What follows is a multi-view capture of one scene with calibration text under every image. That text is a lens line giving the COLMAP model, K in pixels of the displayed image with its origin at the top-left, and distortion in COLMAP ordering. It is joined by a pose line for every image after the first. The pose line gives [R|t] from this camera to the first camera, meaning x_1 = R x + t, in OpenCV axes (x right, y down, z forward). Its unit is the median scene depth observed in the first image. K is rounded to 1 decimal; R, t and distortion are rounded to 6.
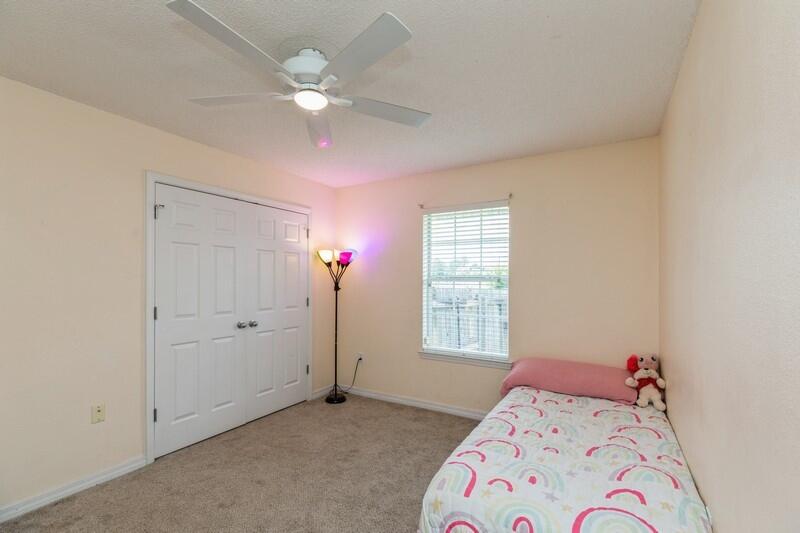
lens RADIAL K [[363.8, 0, 397.7], [0, 363.8, 280.0], [0, 0, 1]] dist [0.000123, 0.000029]
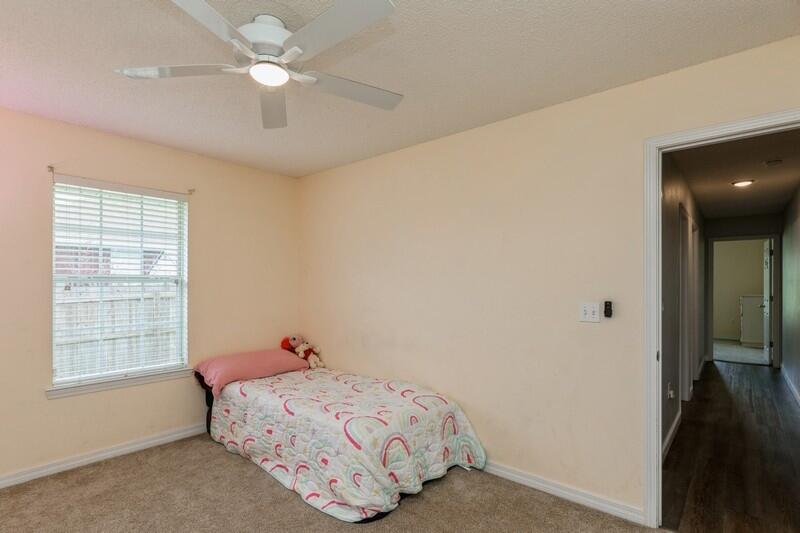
lens RADIAL K [[398.1, 0, 401.0], [0, 398.1, 281.8], [0, 0, 1]] dist [0.000761, 0.000308]
pose [[0.162136, 0.000003, 0.986768, -0.756138], [-0.002149, 0.999998, 0.000350, 0.001053], [-0.986766, -0.002178, 0.162136, 0.358218]]
